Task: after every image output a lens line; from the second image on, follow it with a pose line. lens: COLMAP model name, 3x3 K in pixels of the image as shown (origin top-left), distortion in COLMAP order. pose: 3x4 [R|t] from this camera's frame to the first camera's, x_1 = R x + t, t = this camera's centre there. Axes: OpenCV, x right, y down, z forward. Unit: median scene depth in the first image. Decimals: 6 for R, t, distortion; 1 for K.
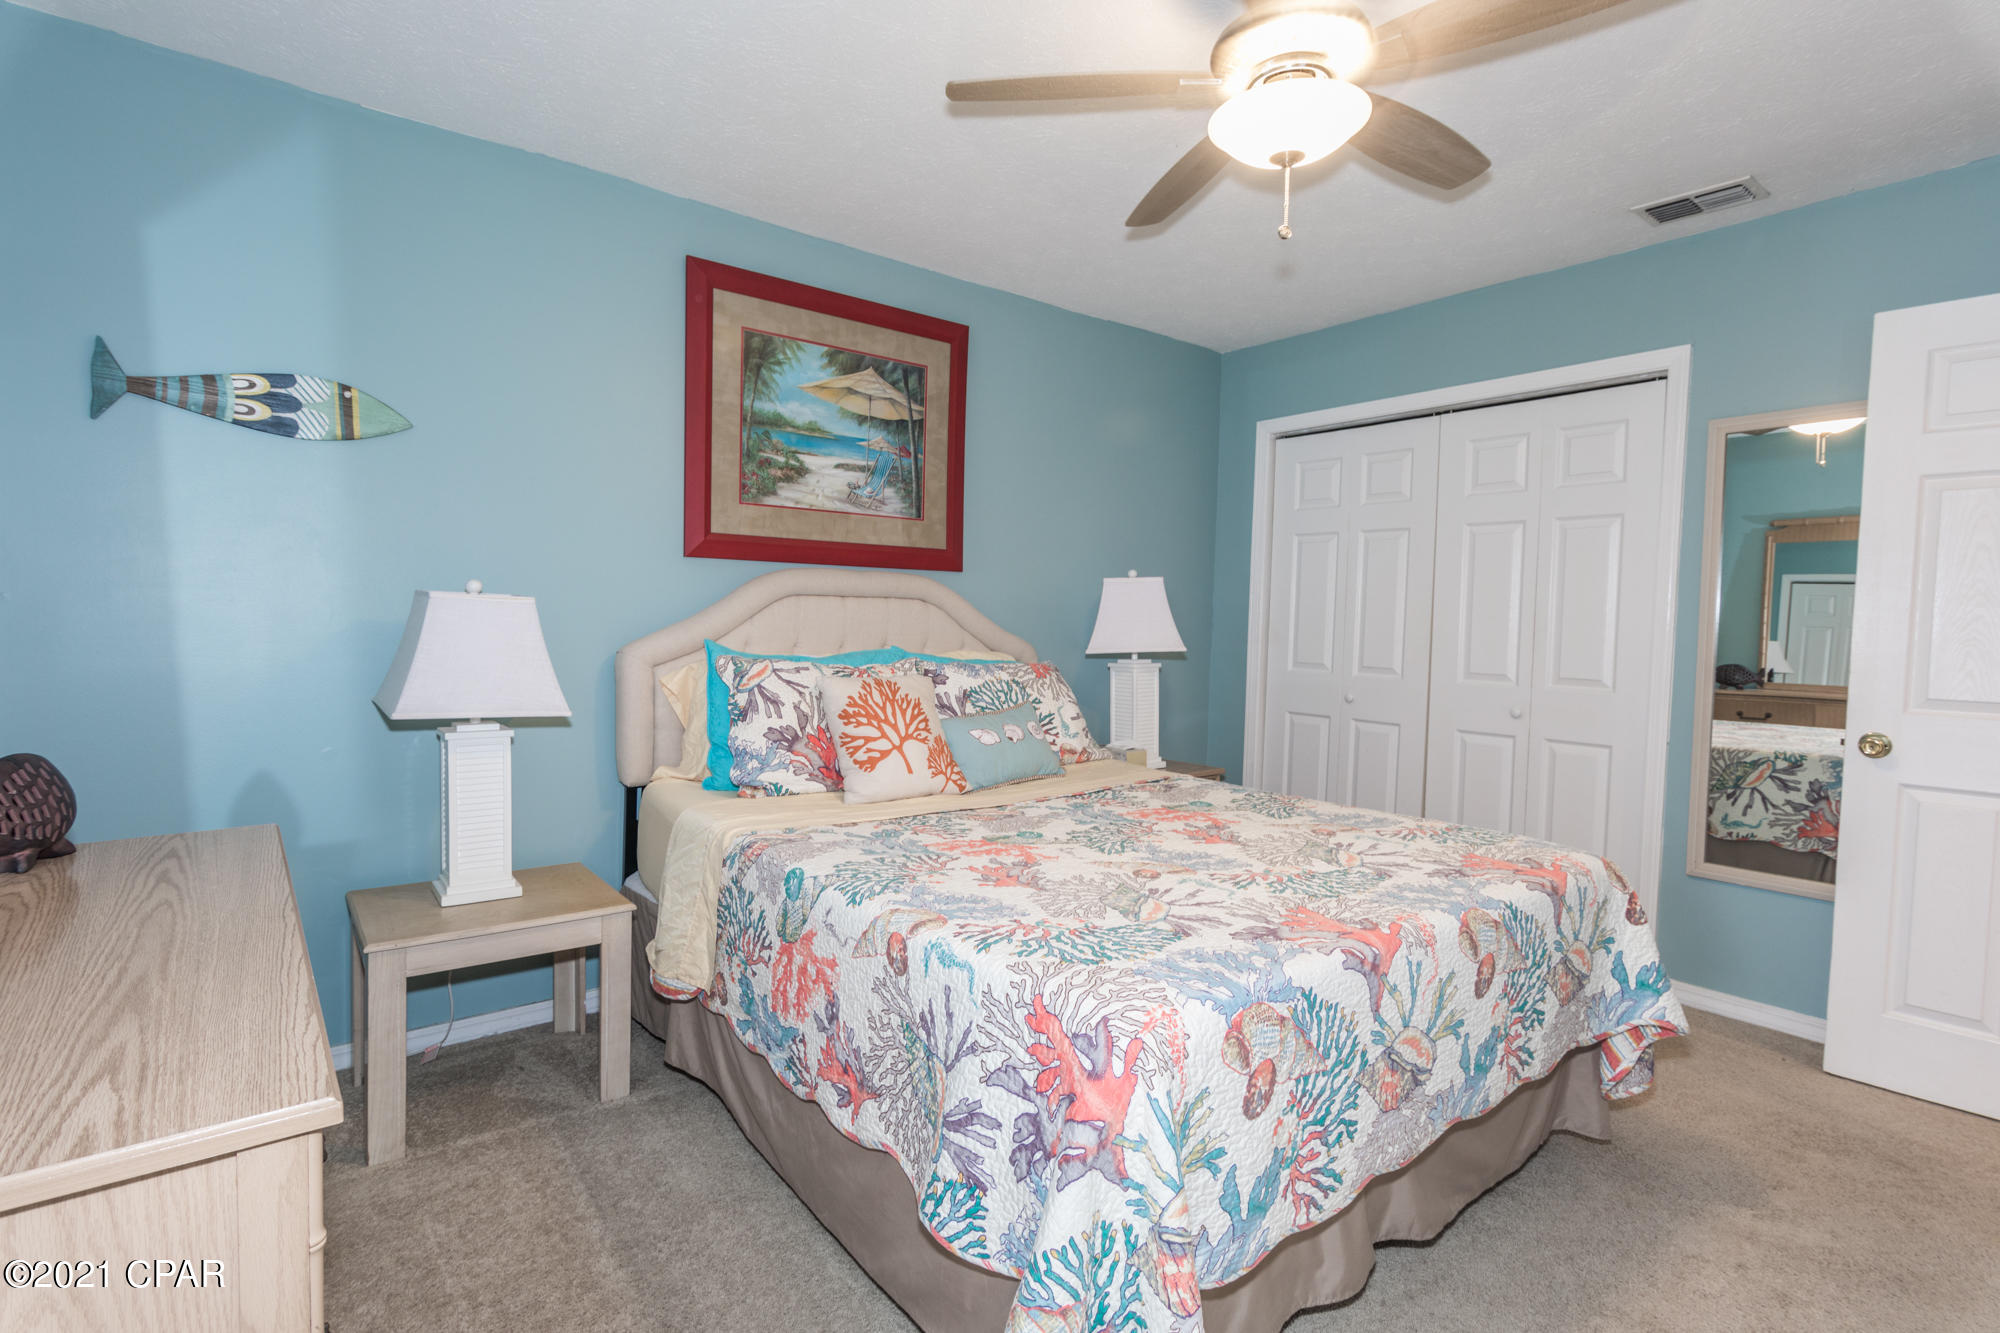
lens RADIAL K [[935.2, 0, 995.4], [0, 935.2, 659.9], [0, 0, 1]] dist [-0.016901, -0.000157]
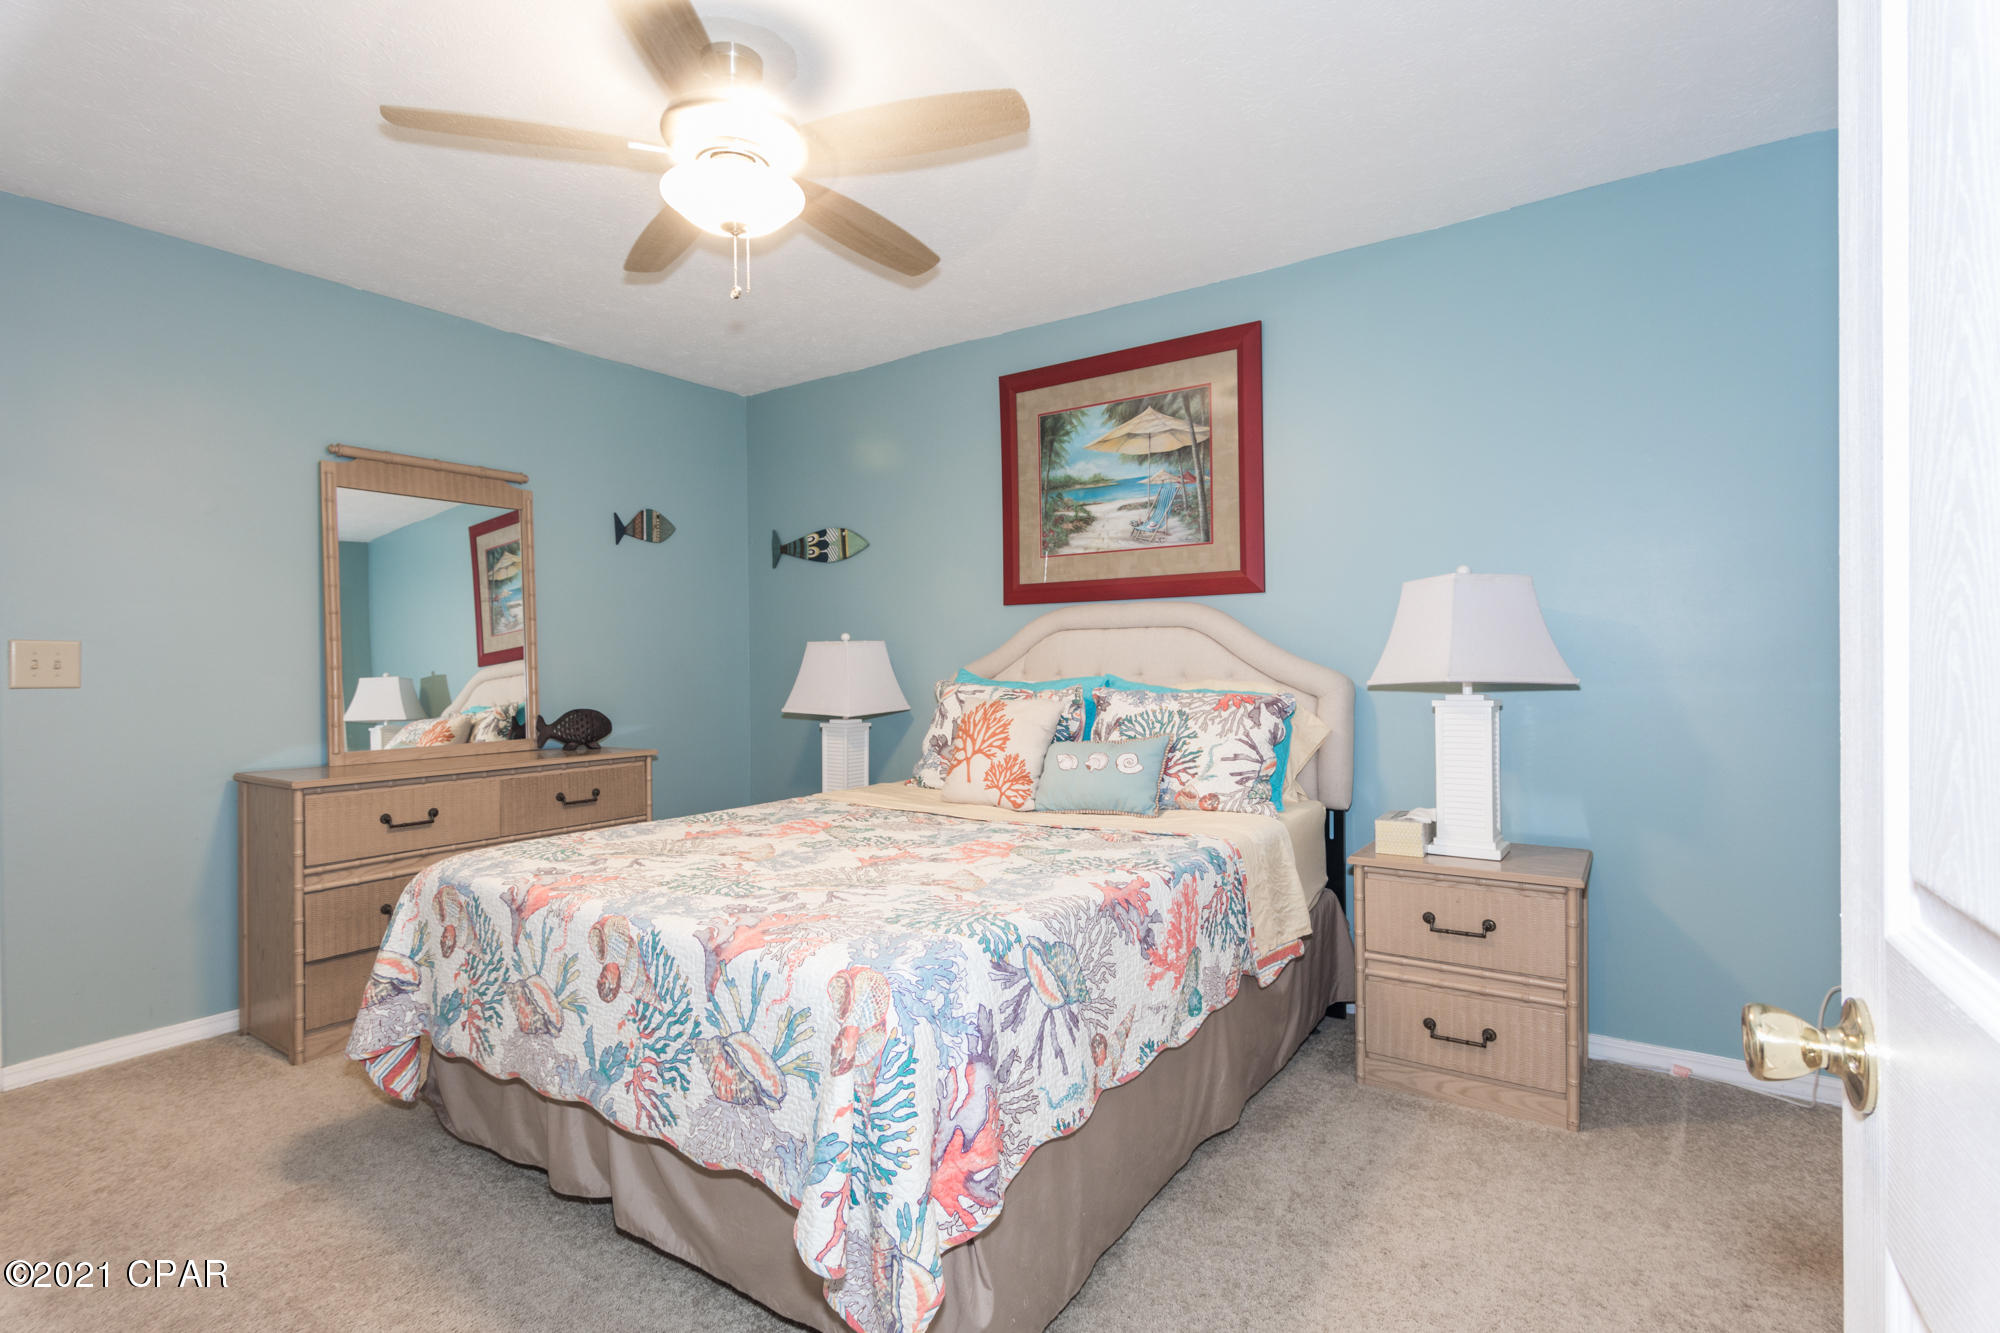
lens RADIAL K [[998.7, 0, 1000.0], [0, 998.7, 666.5], [0, 0, 1]] dist [-0.029568, -0.000209]
pose [[0.285222, -0.027894, -0.958055, 0.921375], [-0.034779, 0.998617, -0.039429, 0.025729], [0.957830, 0.044566, 0.283858, 0.569952]]
